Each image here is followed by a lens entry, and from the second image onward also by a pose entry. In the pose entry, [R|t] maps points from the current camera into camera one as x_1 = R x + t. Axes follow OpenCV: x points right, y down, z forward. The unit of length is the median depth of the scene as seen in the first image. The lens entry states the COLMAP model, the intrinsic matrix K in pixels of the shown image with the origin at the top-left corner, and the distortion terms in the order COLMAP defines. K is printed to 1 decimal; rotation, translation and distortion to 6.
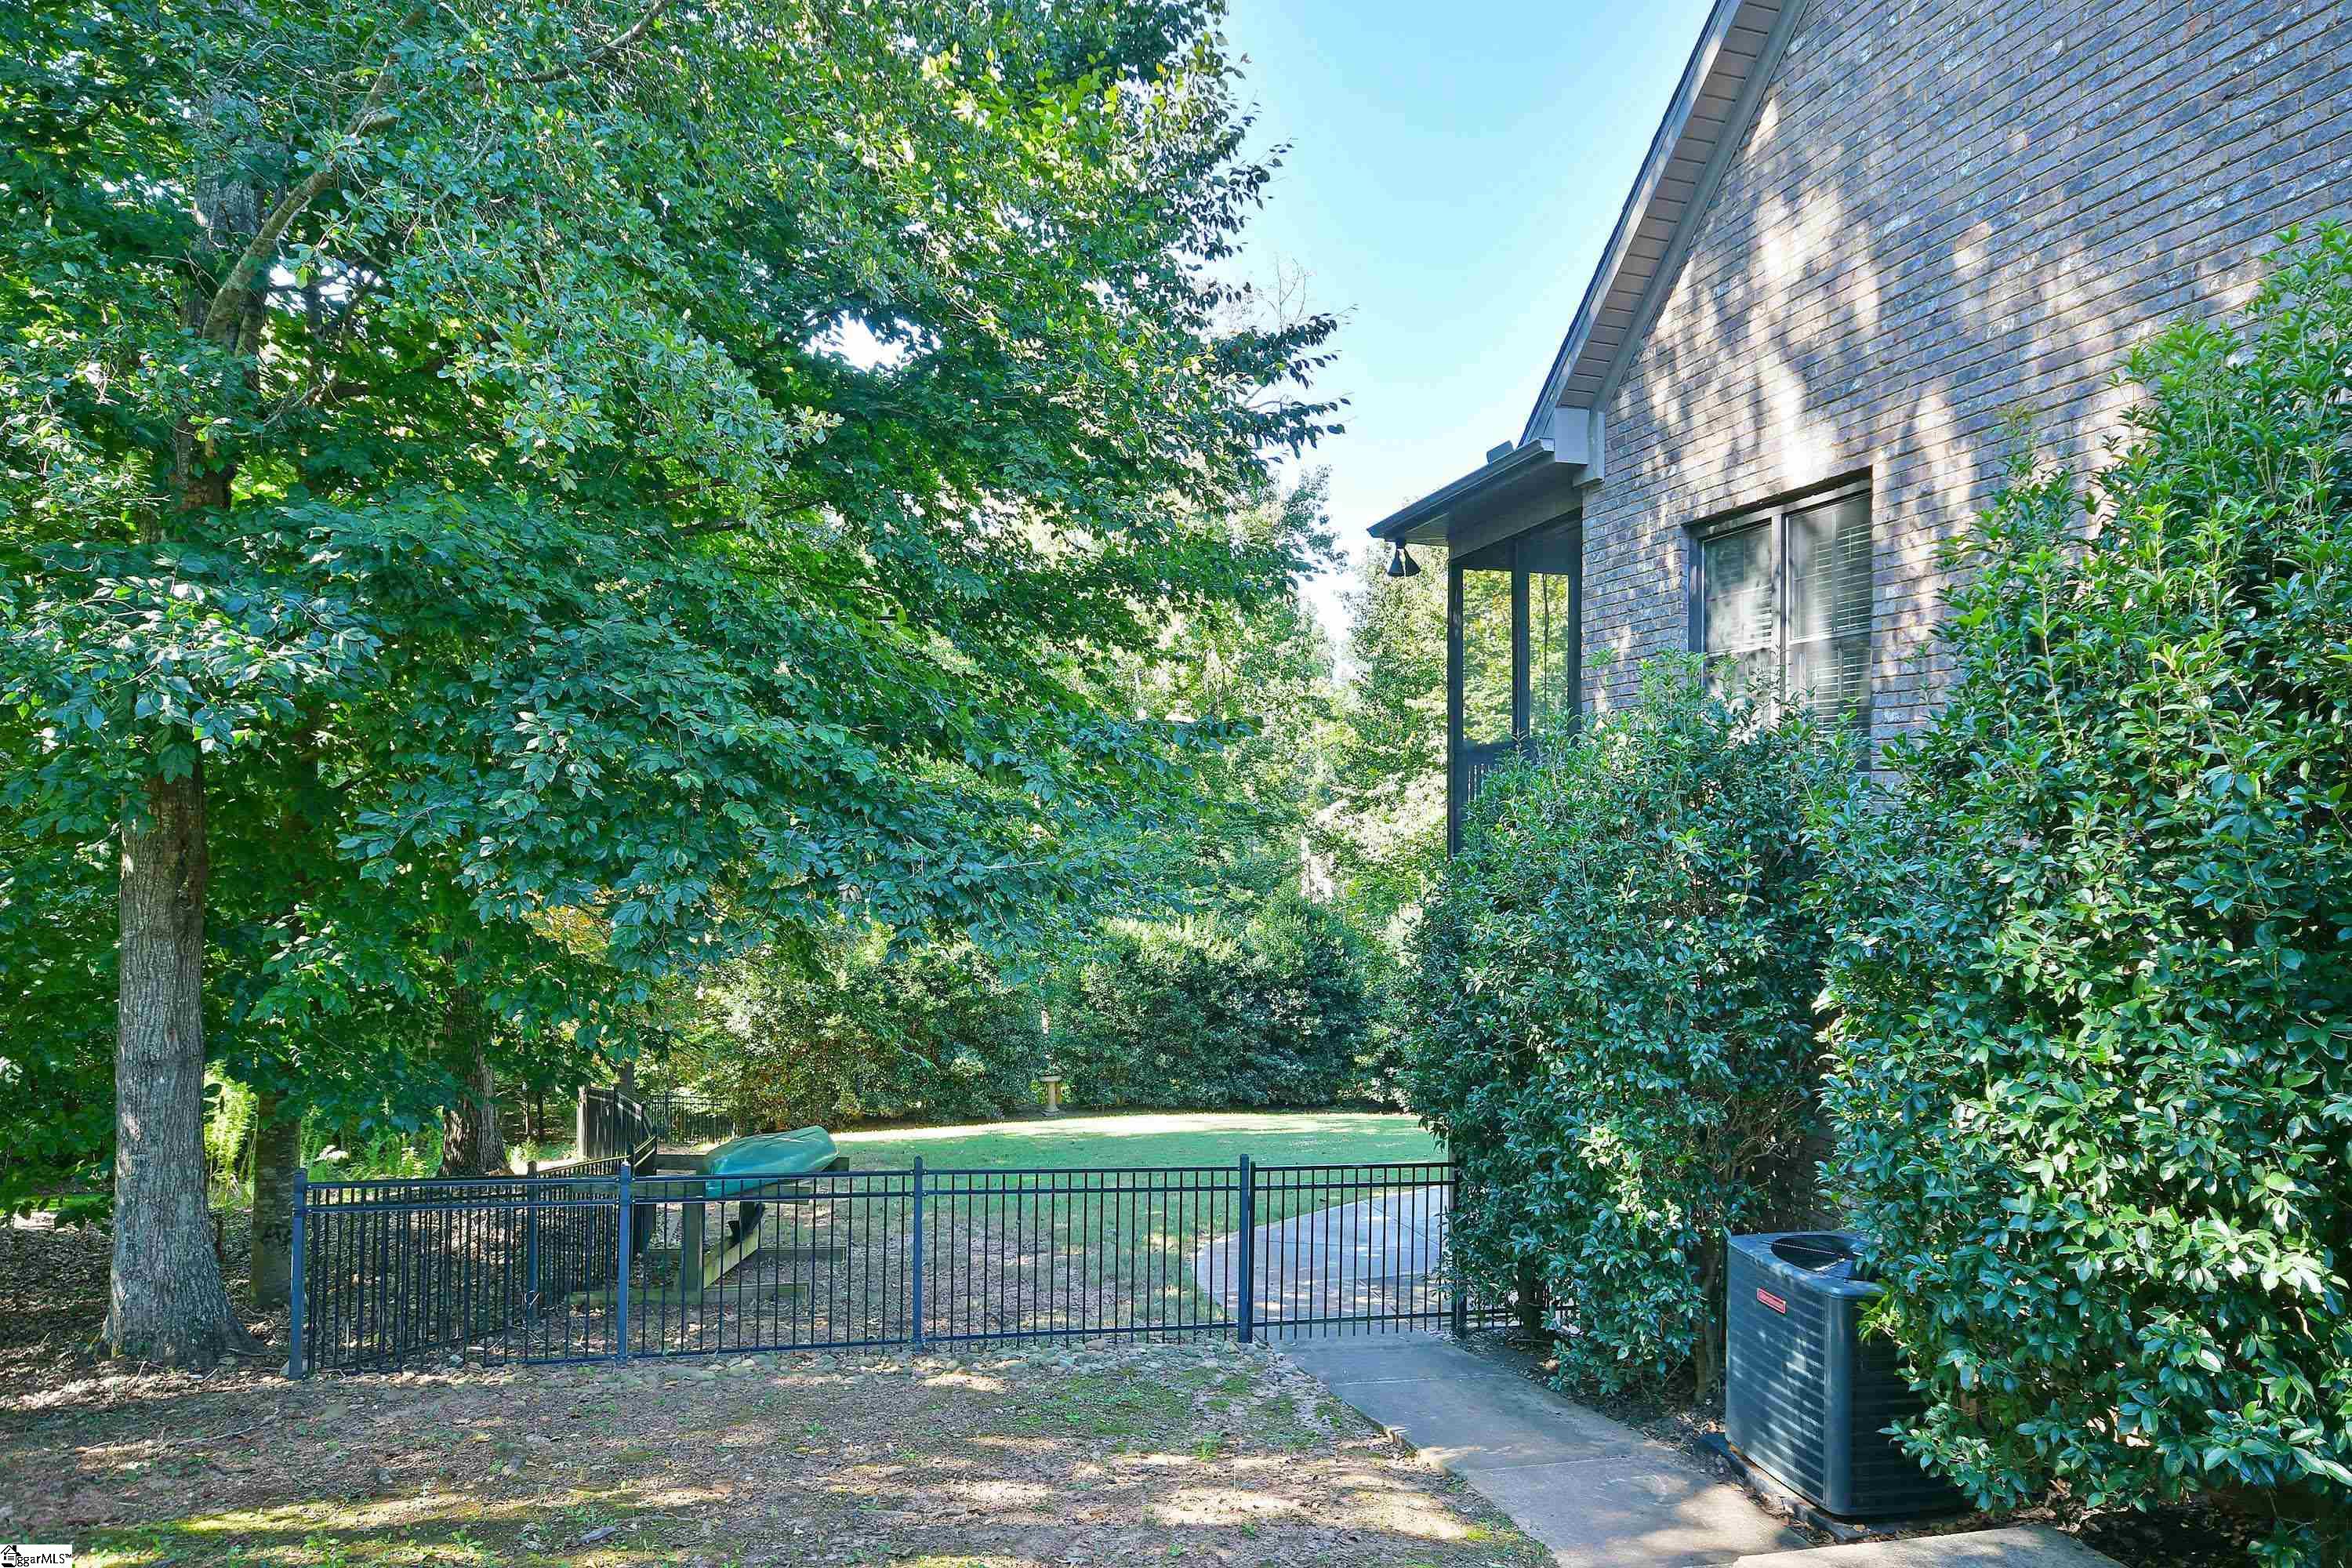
lens RADIAL K [[1343.3, 0, 1176.0], [0, 1343.3, 784.0], [0, 0, 1]] dist [-0.034867, 0.042268]
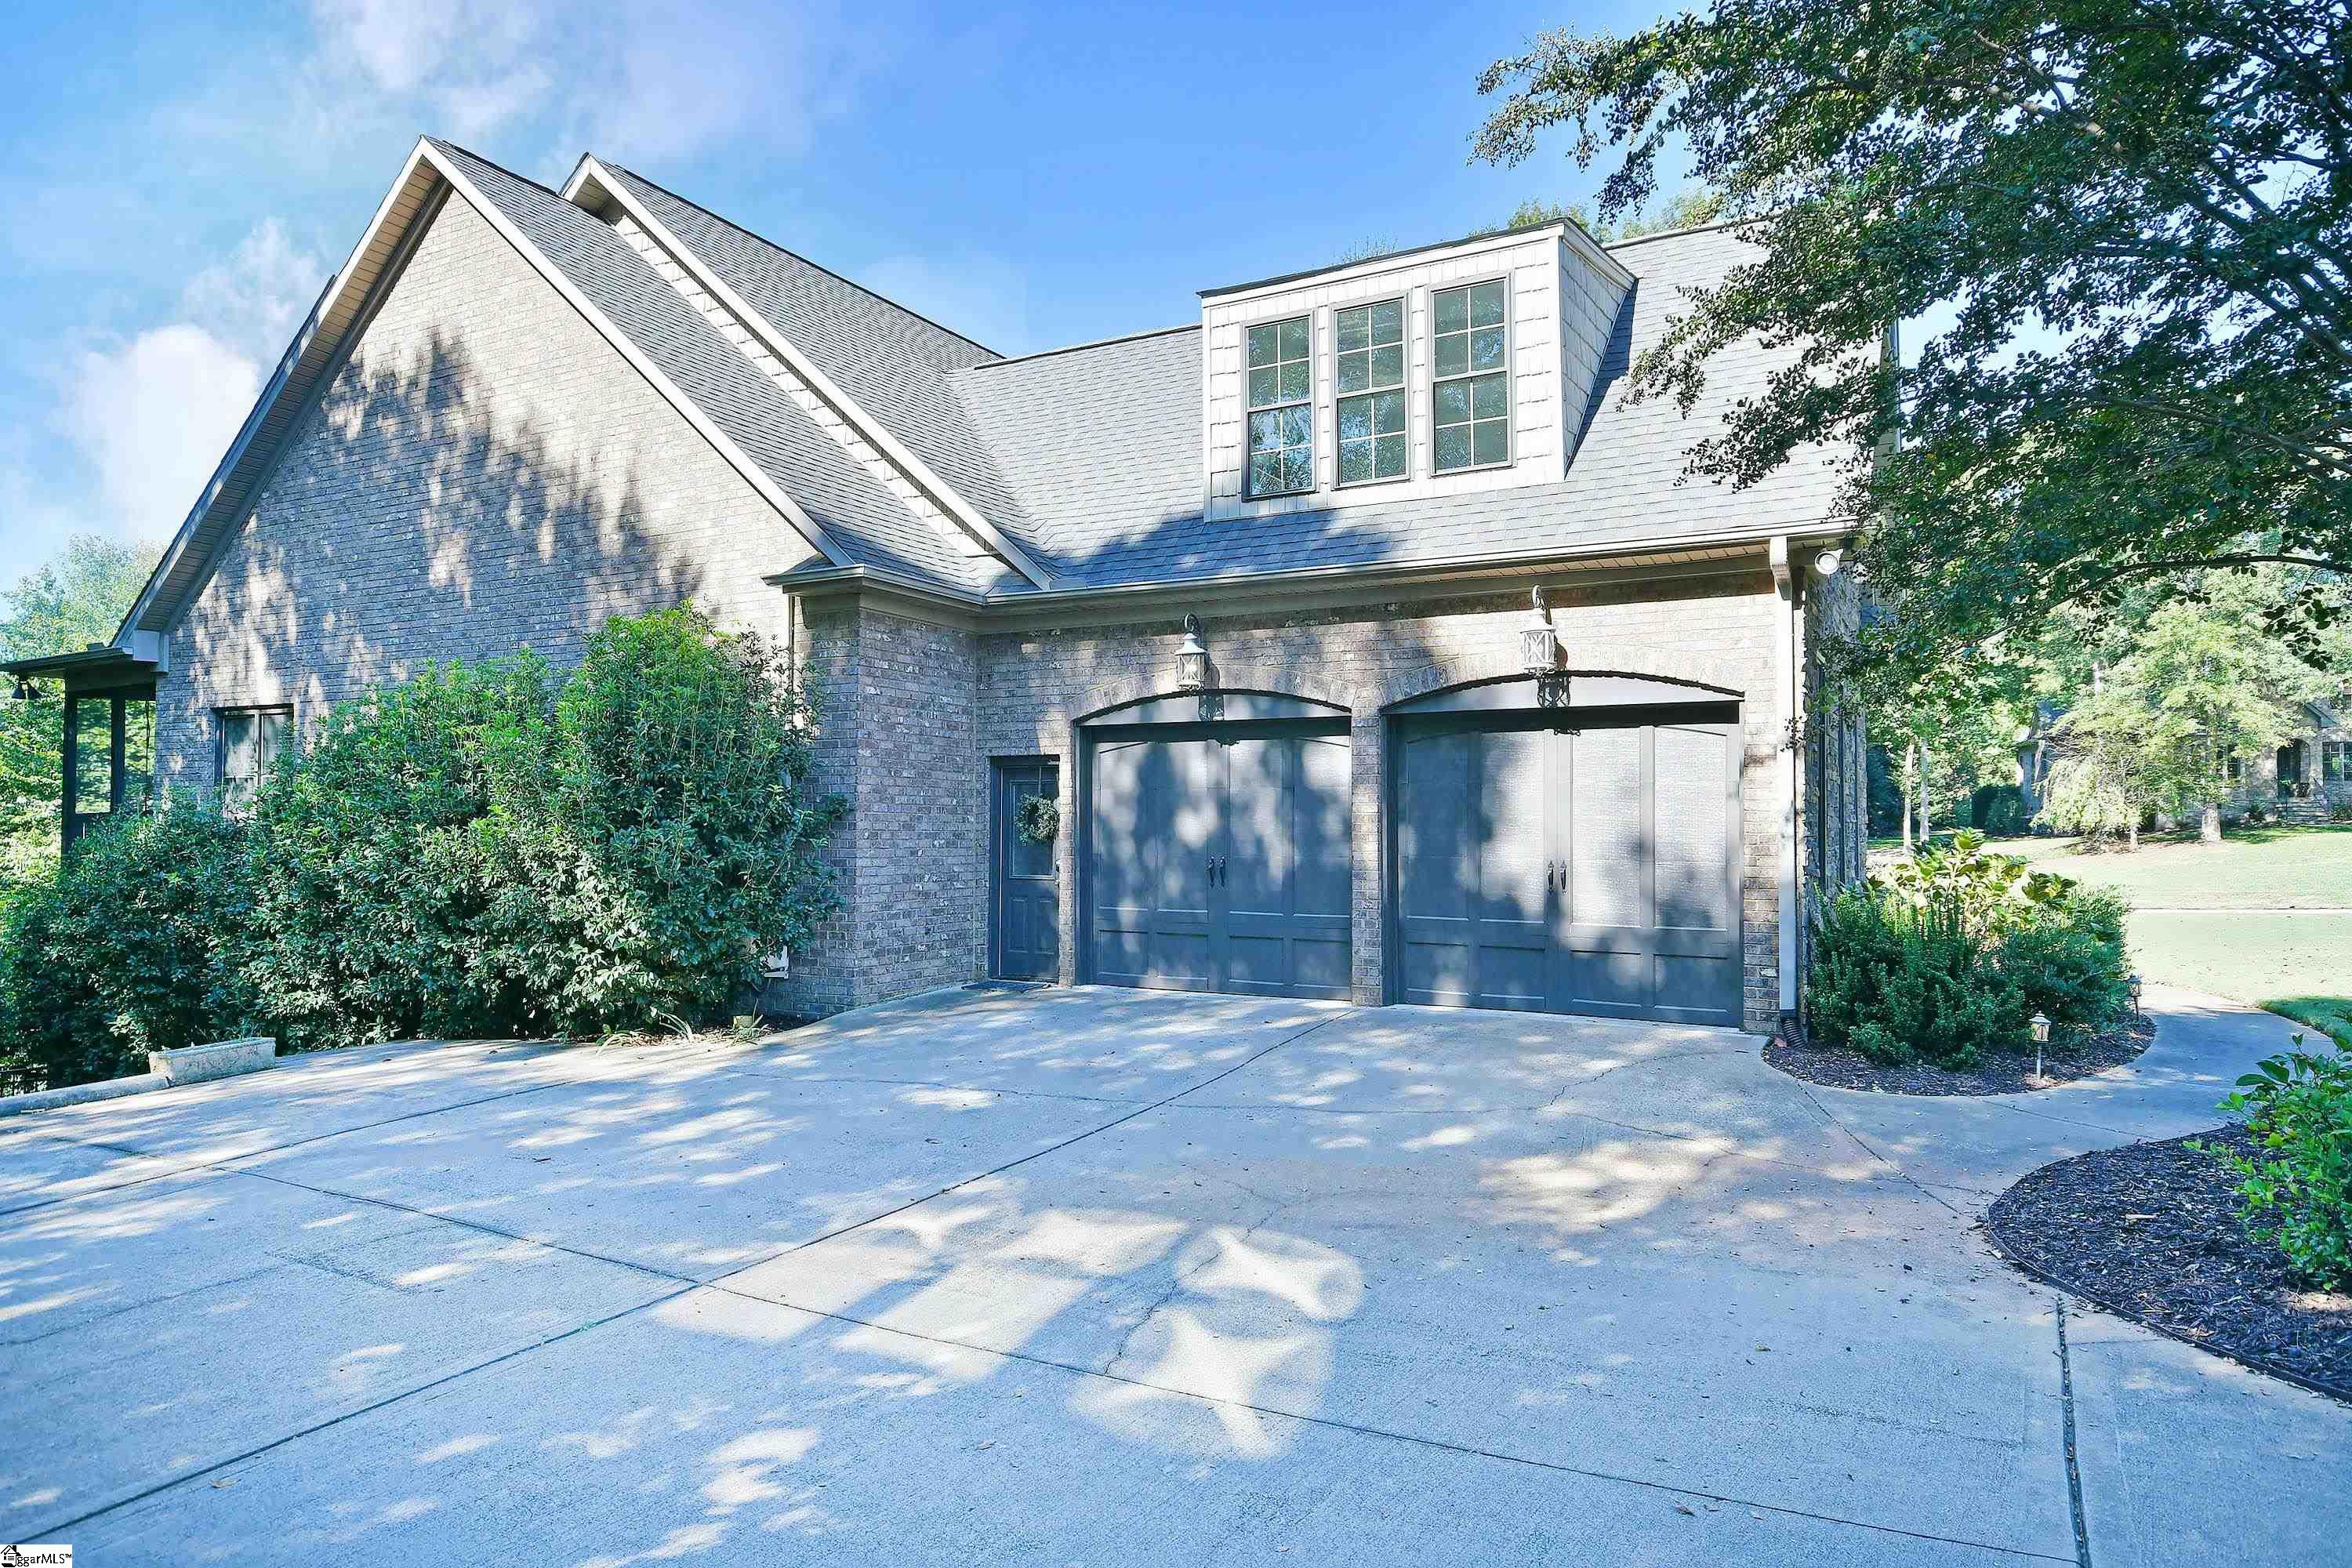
lens RADIAL K [[1343.3, 0, 1176.0], [0, 1343.3, 784.0], [0, 0, 1]] dist [-0.034867, 0.042268]
pose [[0.664806, 0.017642, 0.746808, -0.128483], [-0.016986, 0.999820, -0.008498, -0.095770], [-0.746823, -0.007036, 0.664986, -1.334045]]
